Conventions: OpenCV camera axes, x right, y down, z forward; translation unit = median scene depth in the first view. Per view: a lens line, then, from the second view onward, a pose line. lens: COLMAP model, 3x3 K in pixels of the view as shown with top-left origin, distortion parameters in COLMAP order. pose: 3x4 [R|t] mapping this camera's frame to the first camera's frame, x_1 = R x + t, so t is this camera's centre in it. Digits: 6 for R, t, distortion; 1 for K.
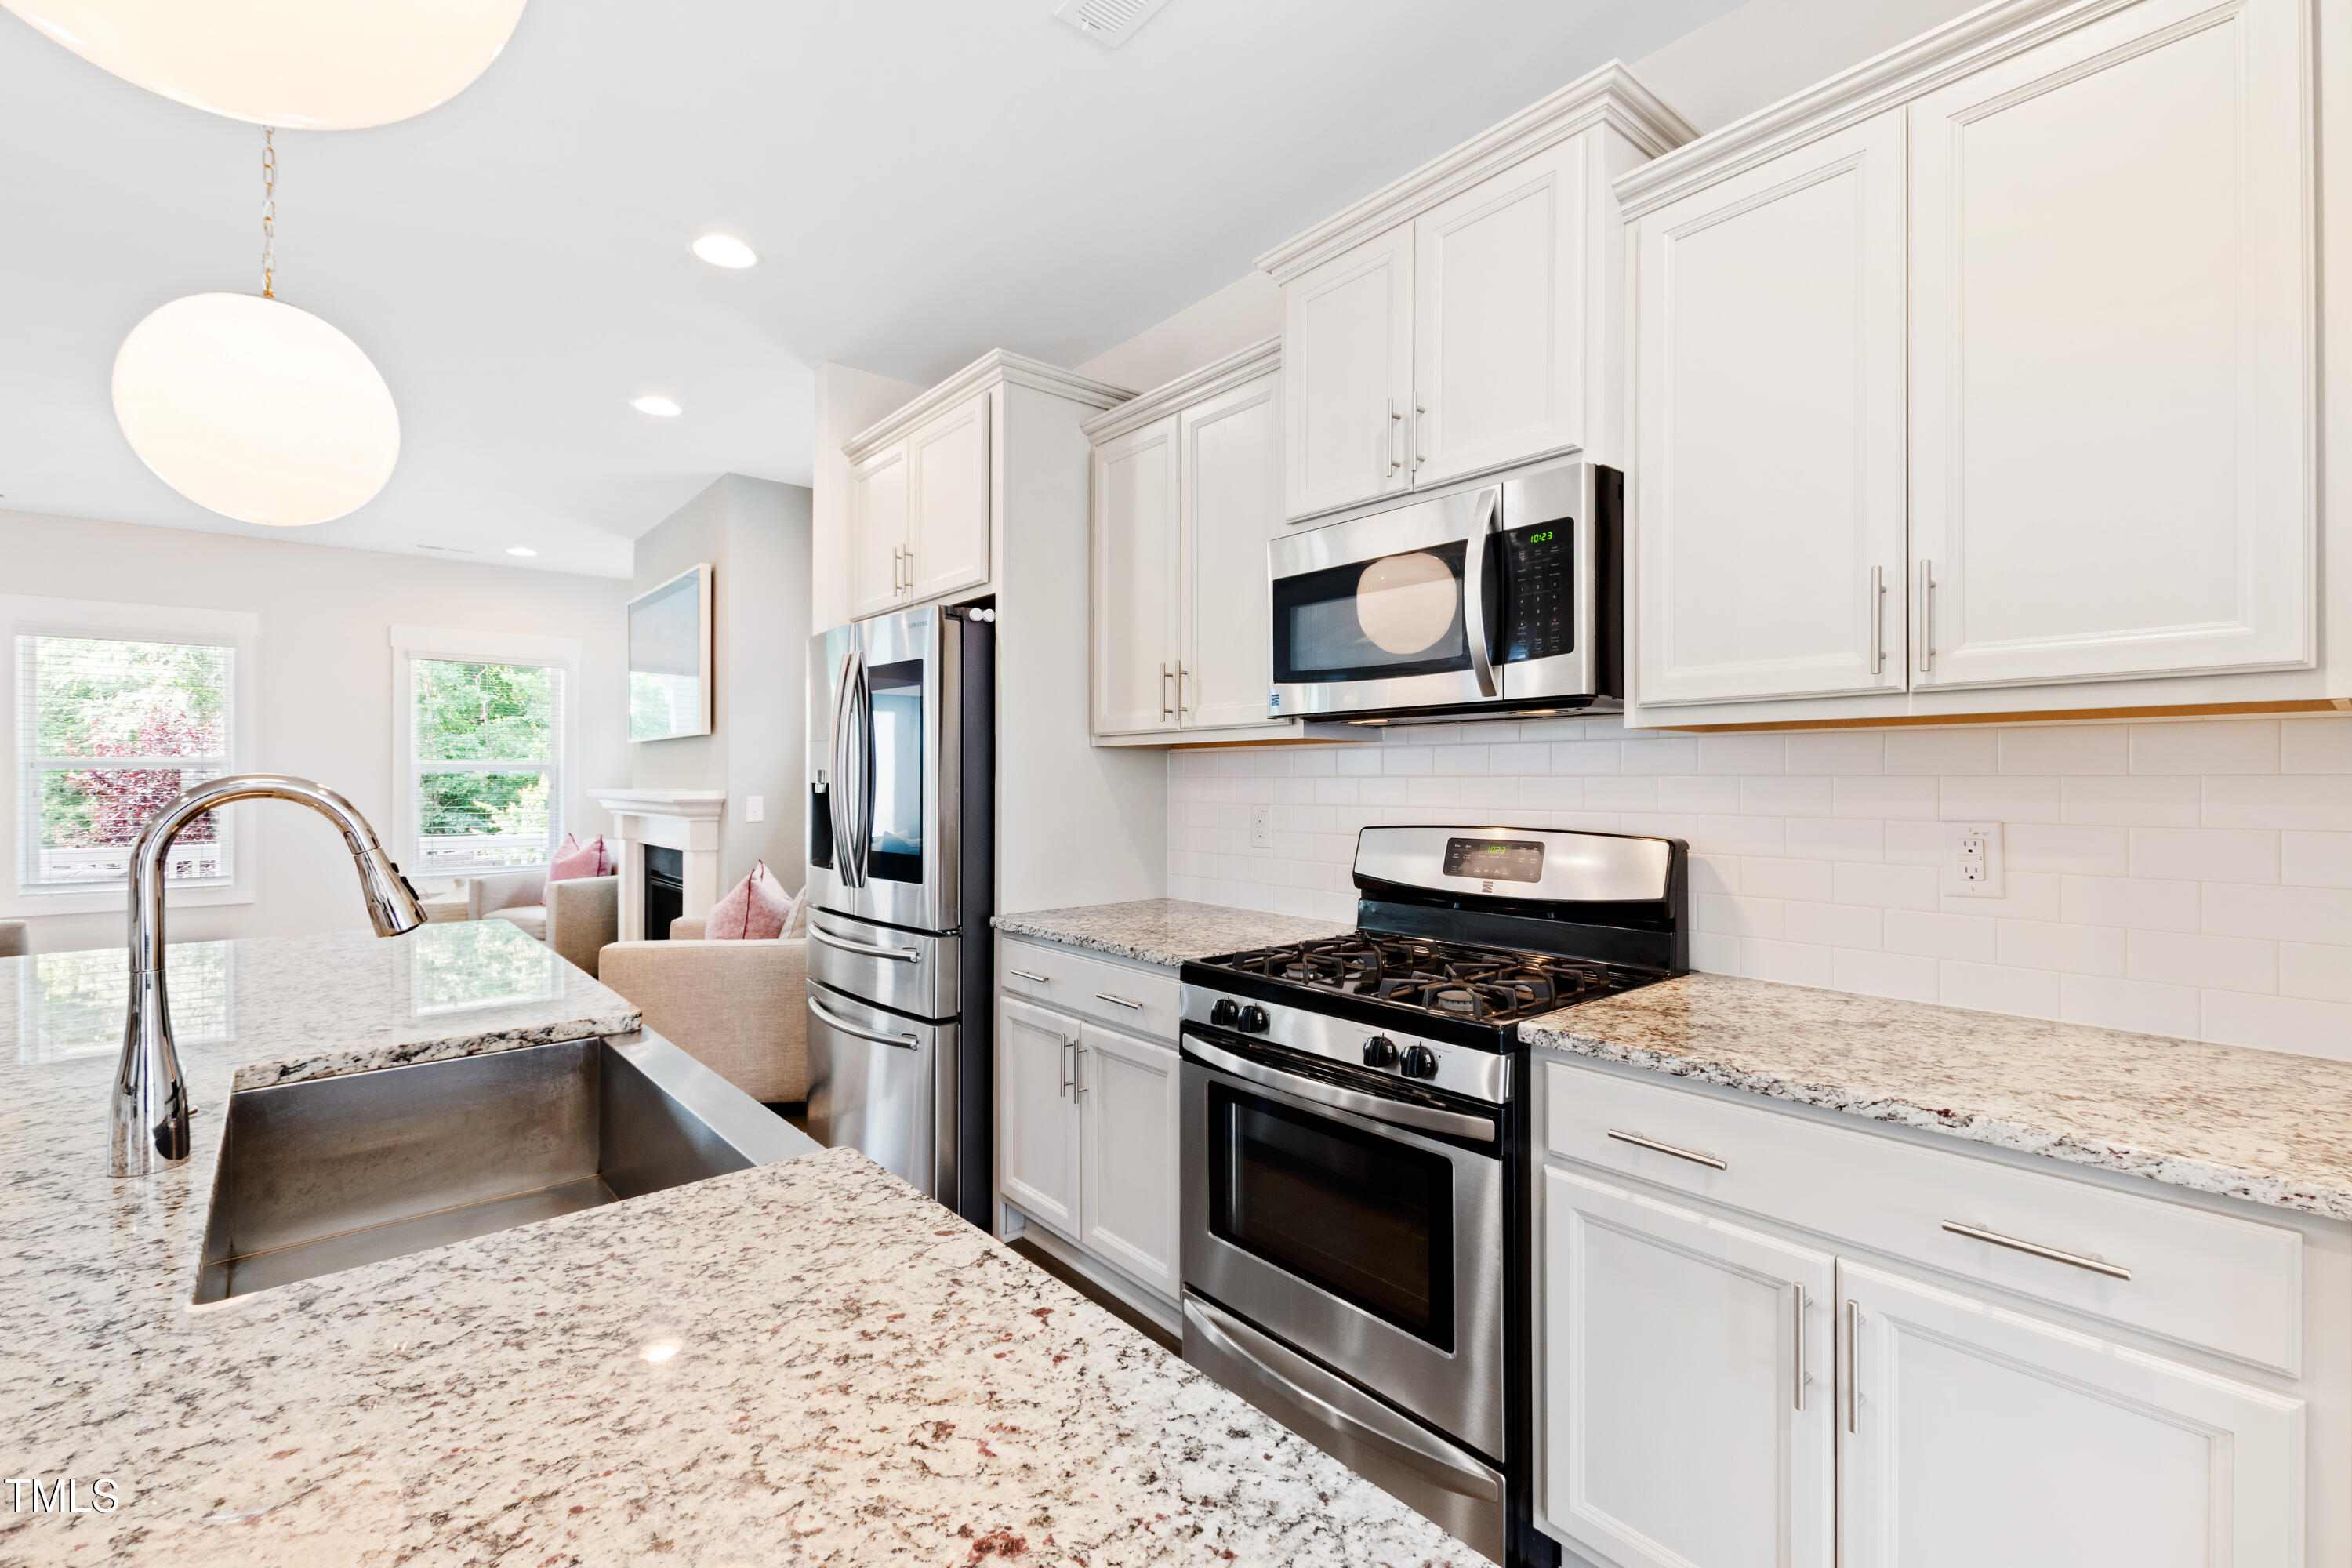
lens RADIAL K [[1032.3, 0, 1168.4], [0, 1032.3, 767.0], [0, 0, 1]] dist [0.007159, -0.000028]
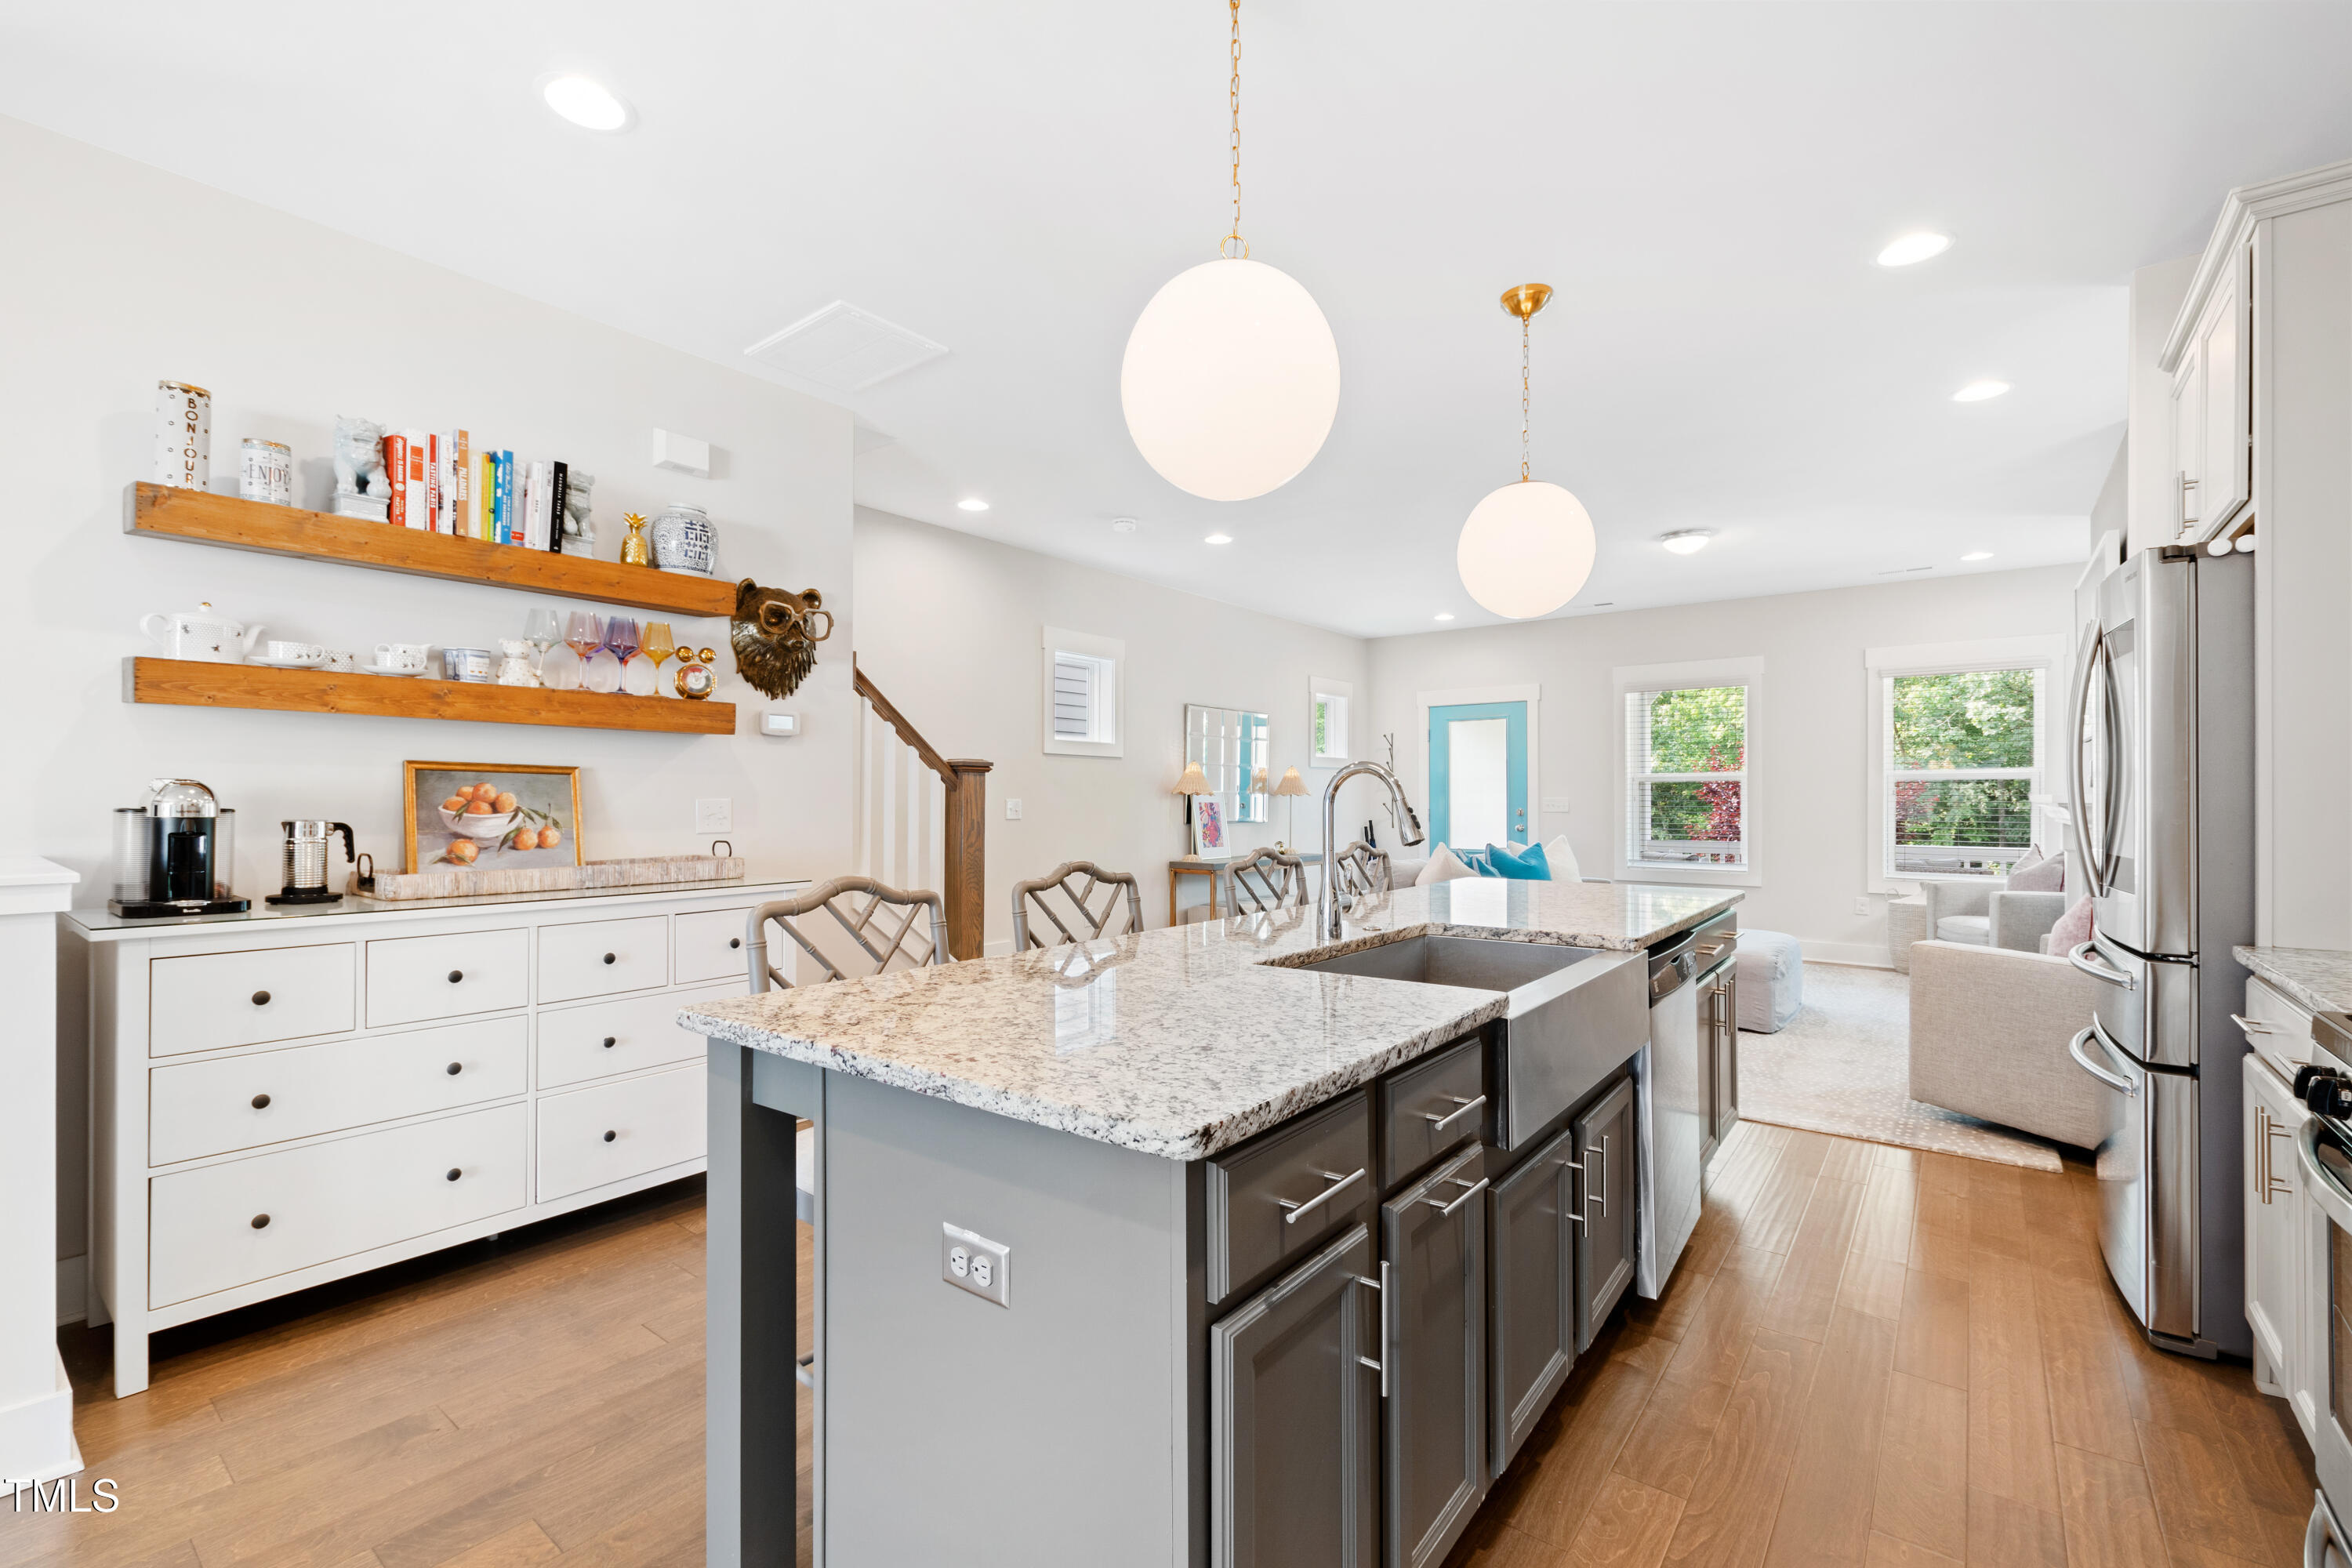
lens RADIAL K [[1031.3, 0, 1163.2], [0, 1031.3, 792.8], [0, 0, 1]] dist [0.014090, 0.000081]
pose [[0.204516, -0.003061, -0.978858, 0.212941], [0.008951, 0.999959, -0.001257, 0.013638], [0.978822, -0.008505, 0.204535, 0.038461]]
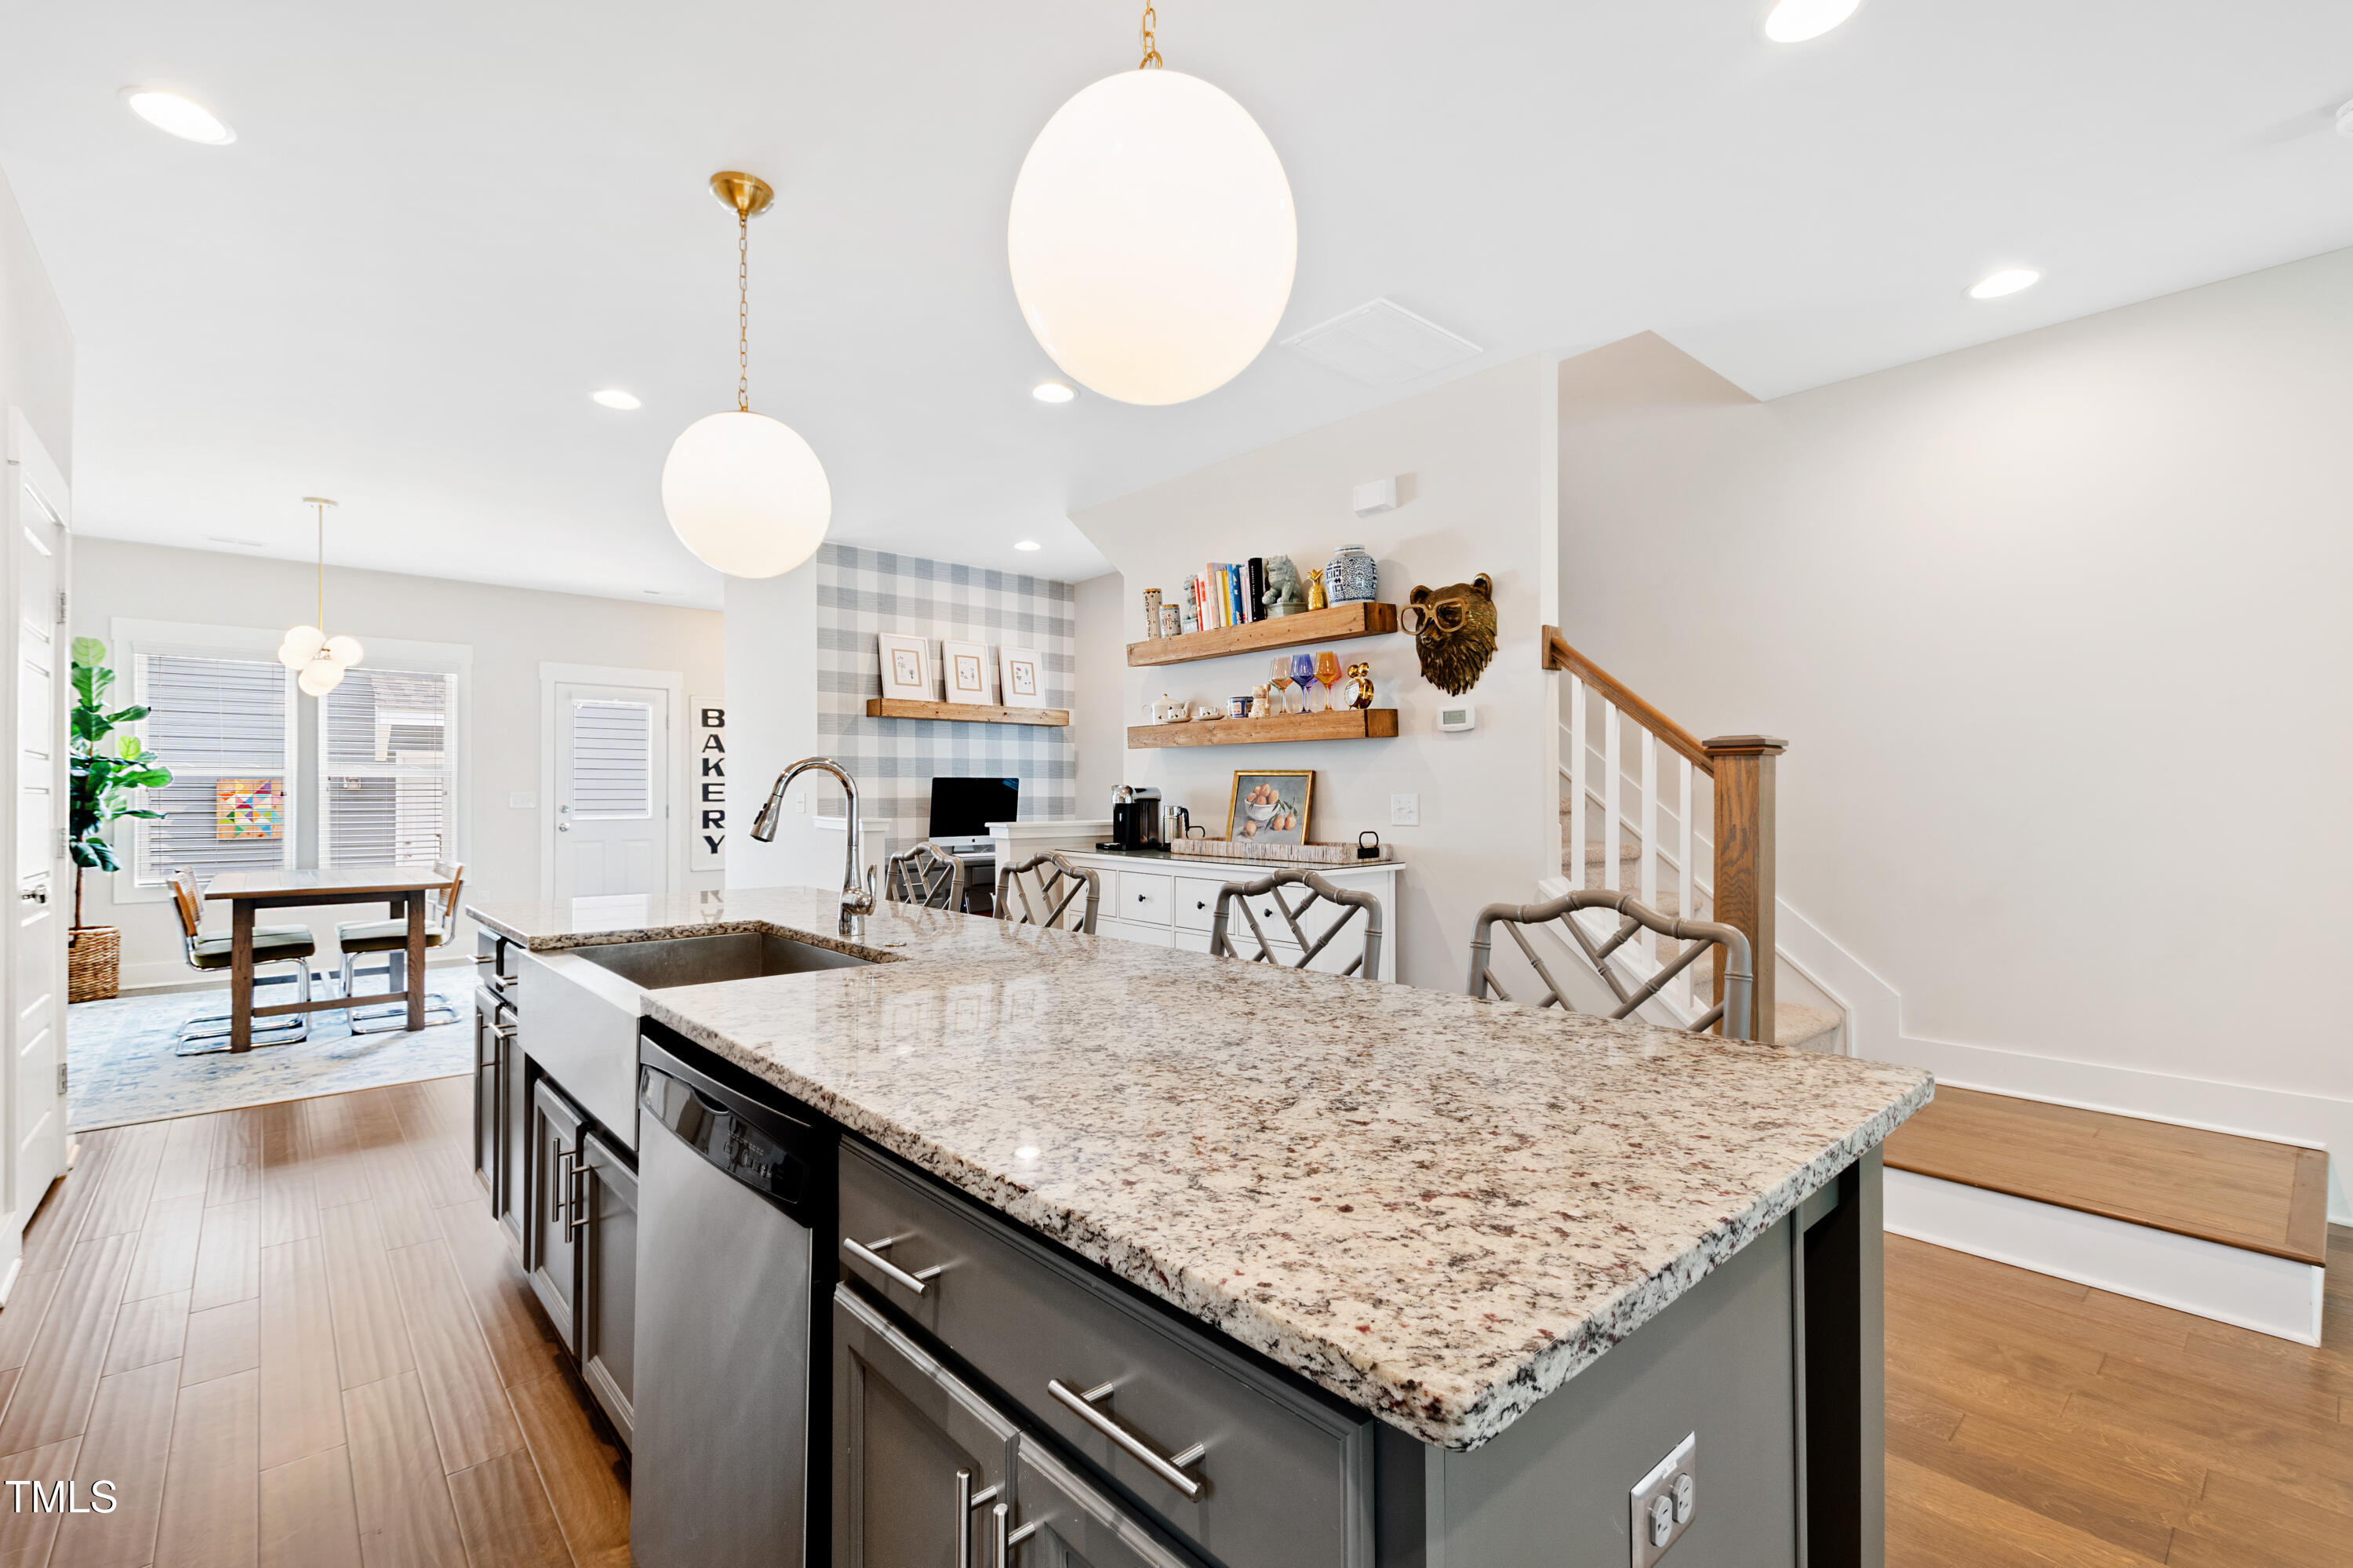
lens RADIAL K [[1029.4, 0, 1166.3], [0, 1029.4, 772.5], [0, 0, 1]] dist [0.001093, -0.000052]
pose [[-0.999793, -0.000059, -0.020322, -0.274269], [0.000575, 0.999514, -0.031168, 0.020432], [0.020314, -0.031173, -0.999308, 0.572532]]
